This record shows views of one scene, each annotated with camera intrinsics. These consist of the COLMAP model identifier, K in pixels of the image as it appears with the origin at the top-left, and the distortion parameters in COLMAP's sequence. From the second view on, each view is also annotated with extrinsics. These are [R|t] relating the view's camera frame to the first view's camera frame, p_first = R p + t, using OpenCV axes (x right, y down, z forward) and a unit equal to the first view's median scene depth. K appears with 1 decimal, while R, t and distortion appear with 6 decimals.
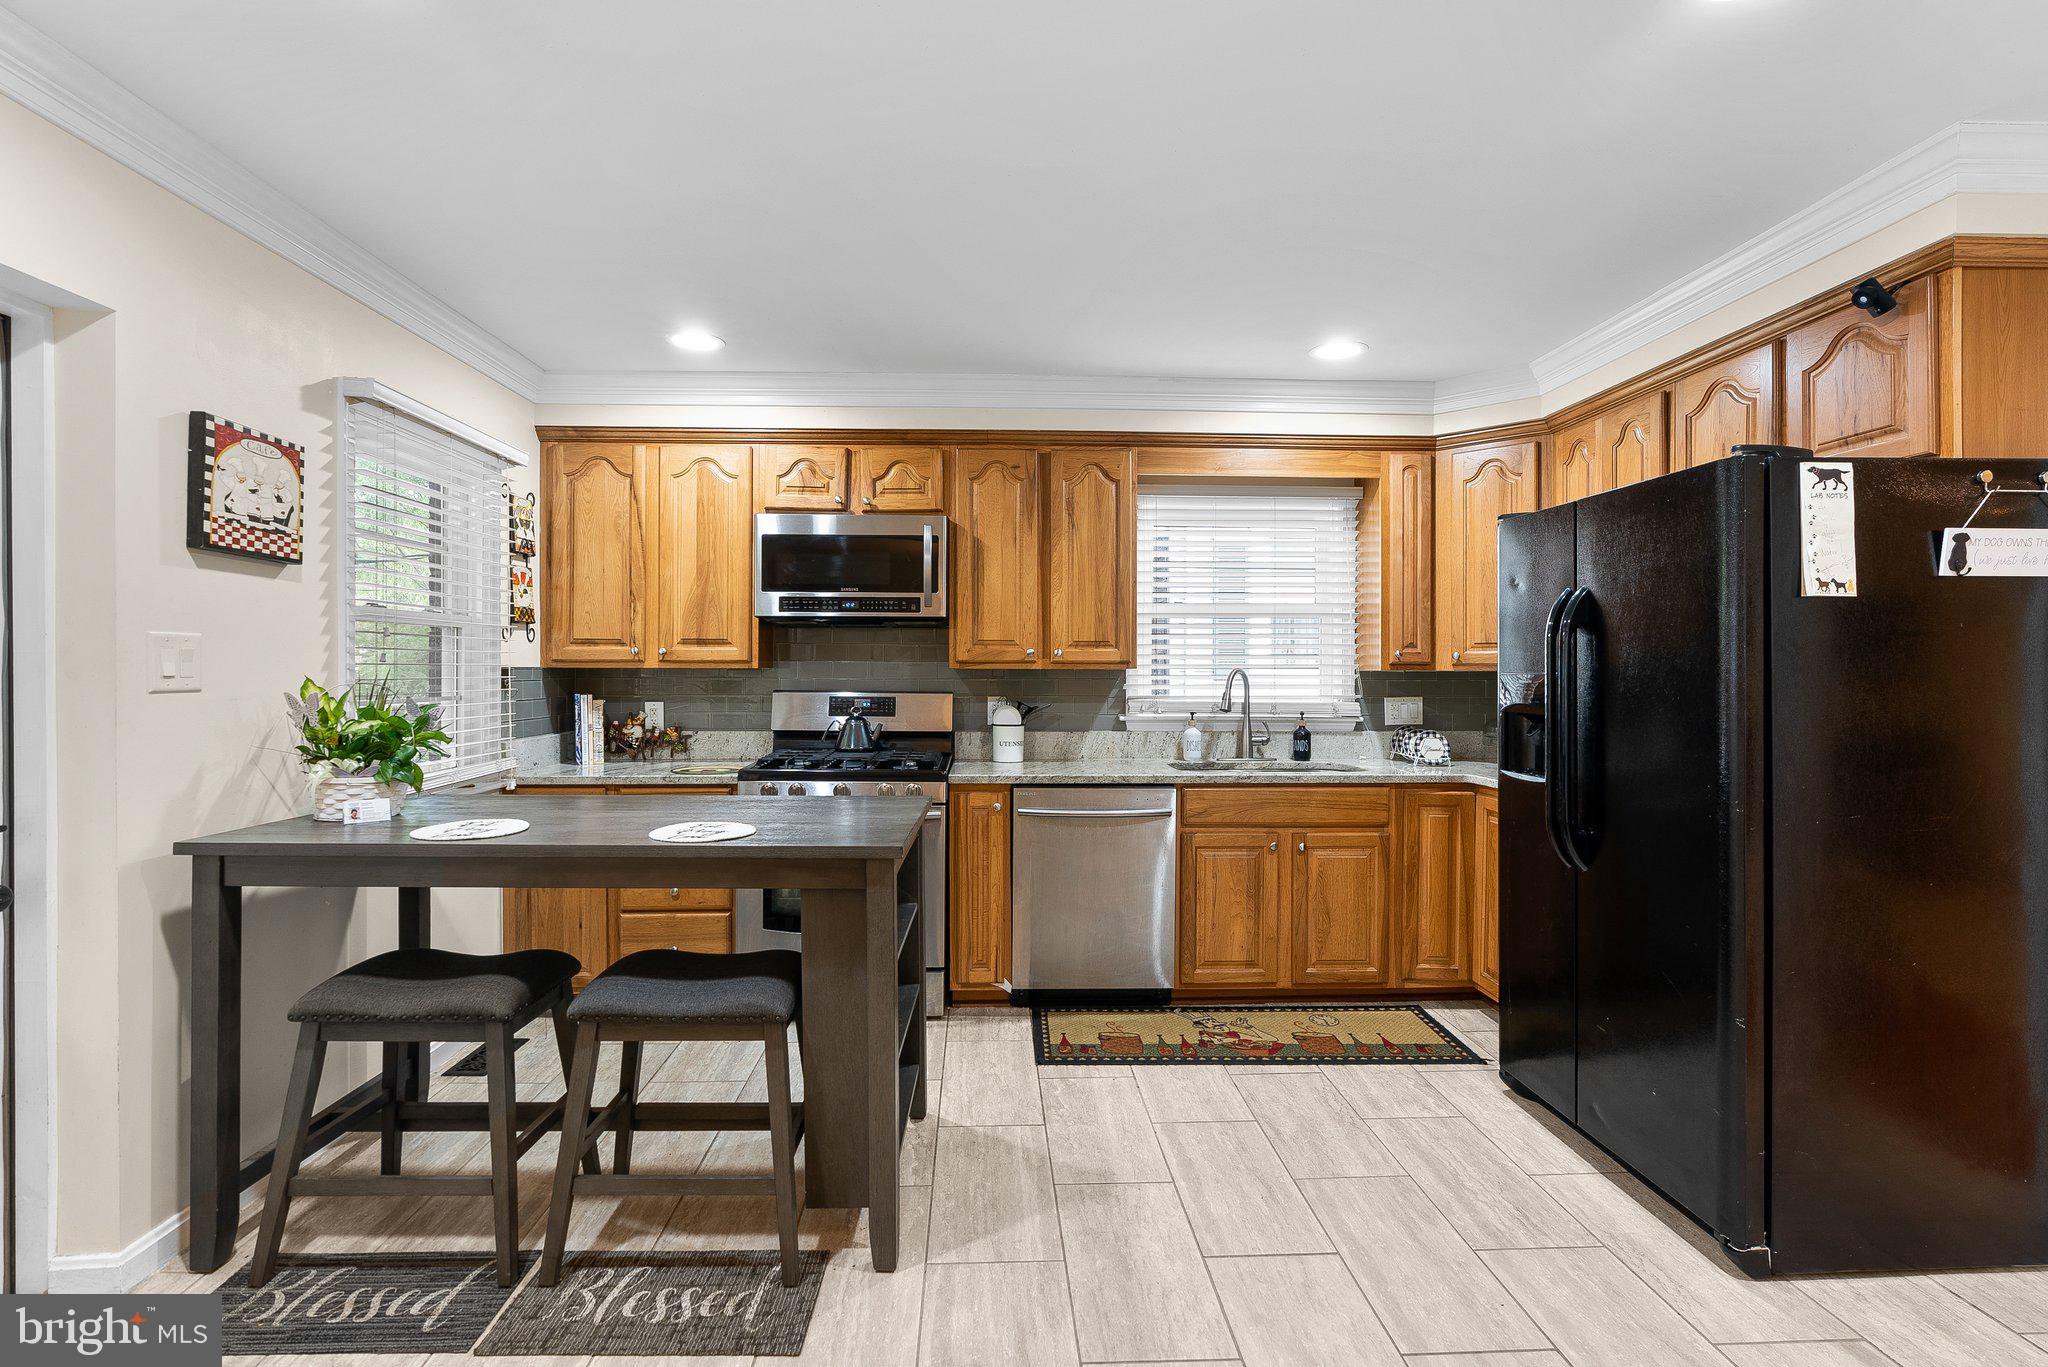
lens RADIAL K [[926.4, 0, 1019.1], [0, 926.4, 676.1], [0, 0, 1]] dist [-0.012252, 0.004954]
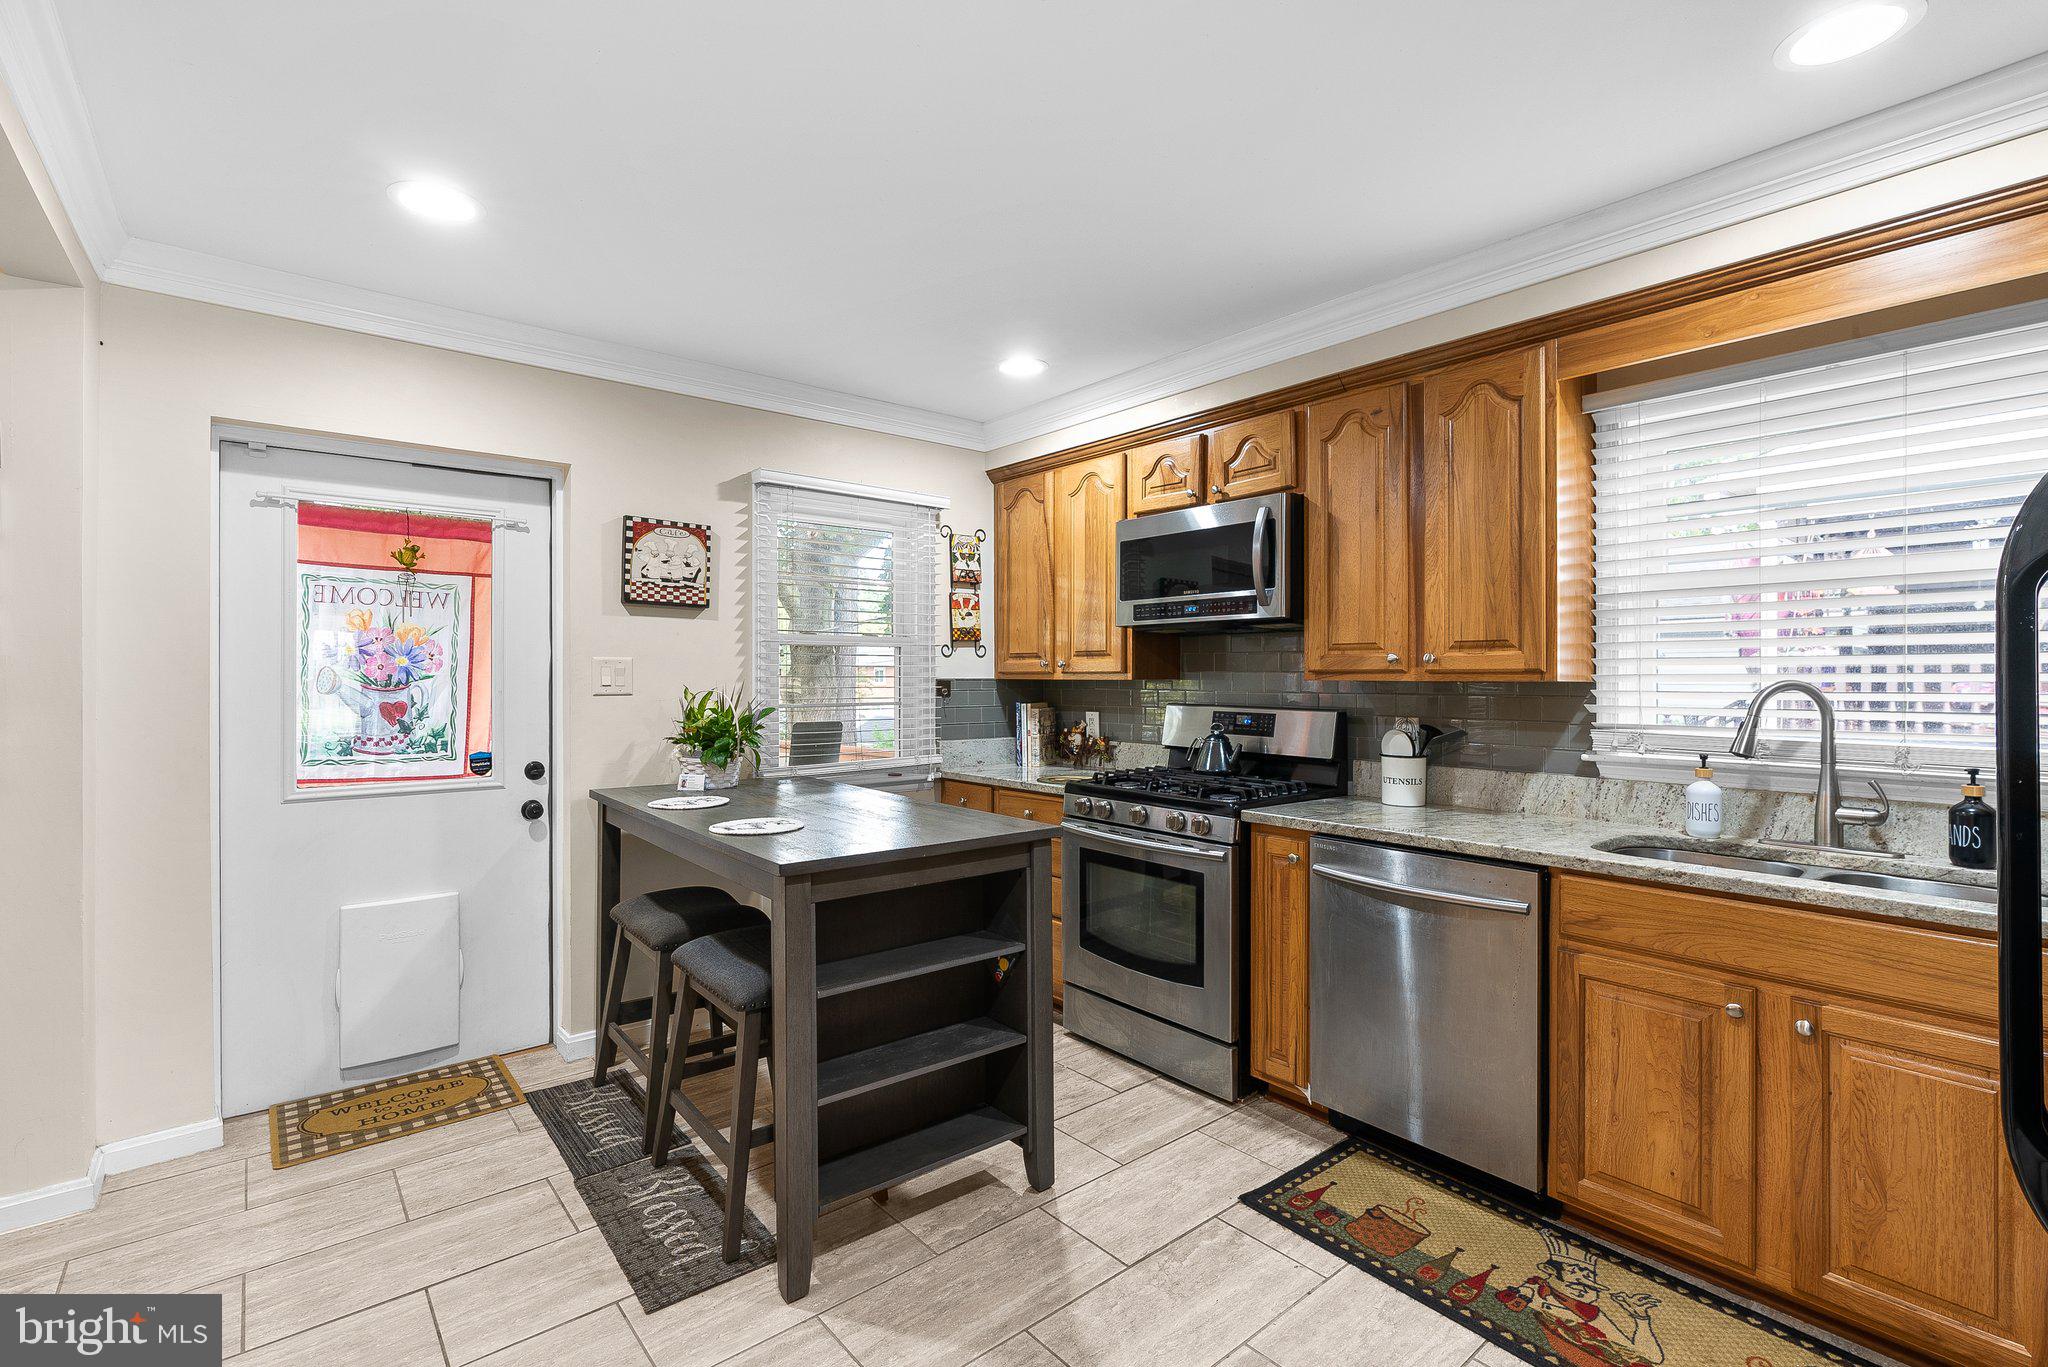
lens RADIAL K [[926.4, 0, 1019.1], [0, 926.4, 676.1], [0, 0, 1]] dist [-0.012252, 0.004954]
pose [[0.610176, -0.002074, -0.792263, 0.443300], [-0.006514, 0.999950, -0.007634, -0.004451], [0.792239, 0.009819, 0.610132, 0.337242]]
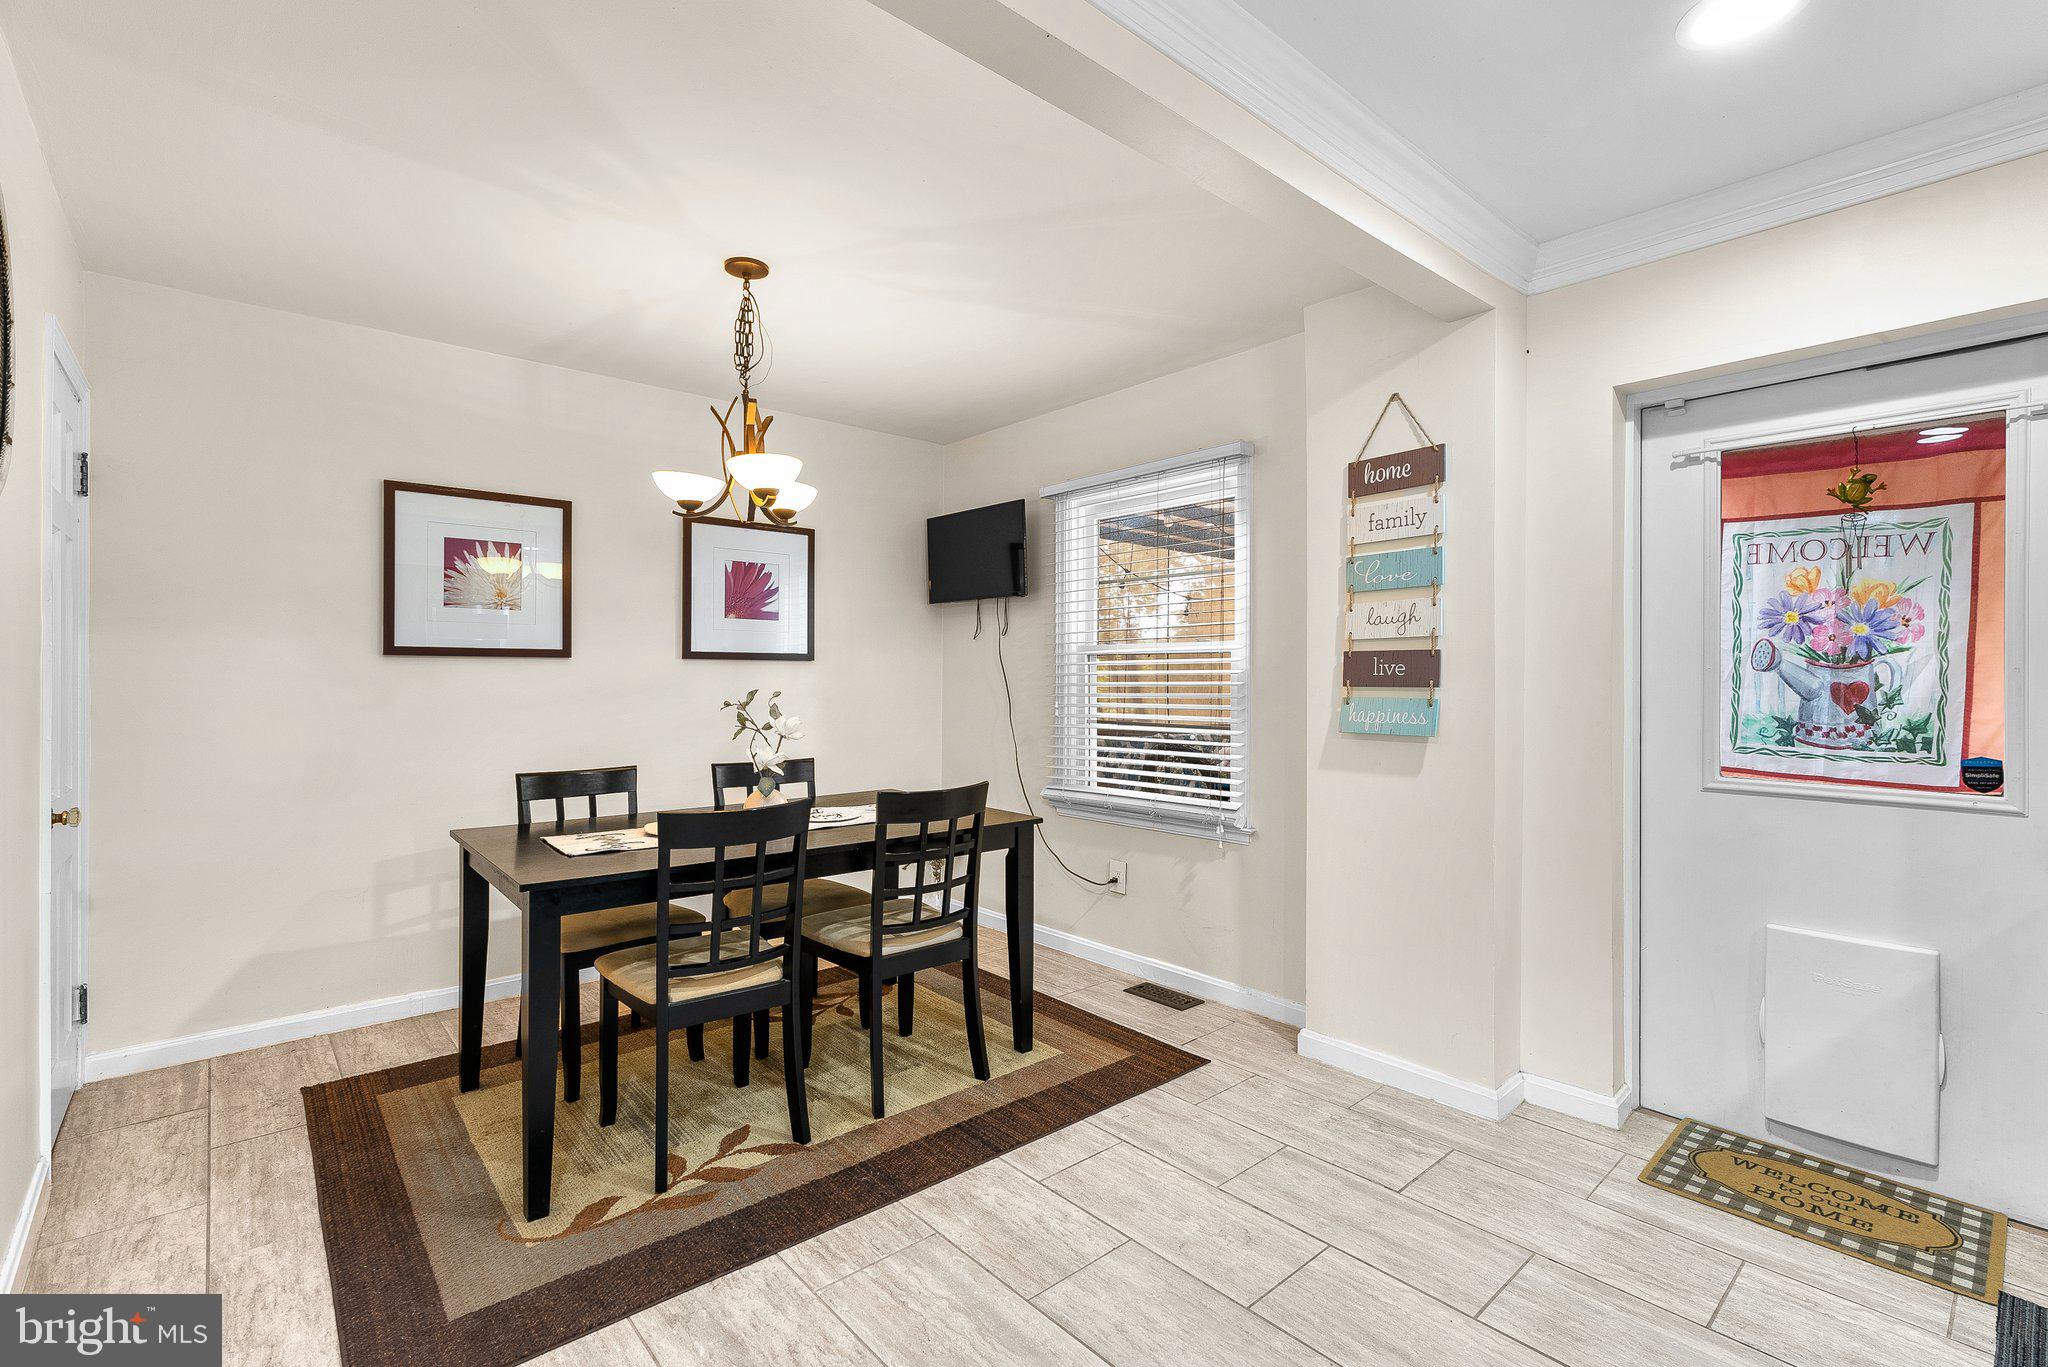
lens RADIAL K [[926.4, 0, 1019.1], [0, 926.4, 676.1], [0, 0, 1]] dist [-0.012252, 0.004954]
pose [[-0.774939, -0.004378, -0.632021, 0.292290], [-0.012258, 0.999892, 0.008104, 0.014749], [0.631918, 0.014028, -0.774909, 0.539592]]
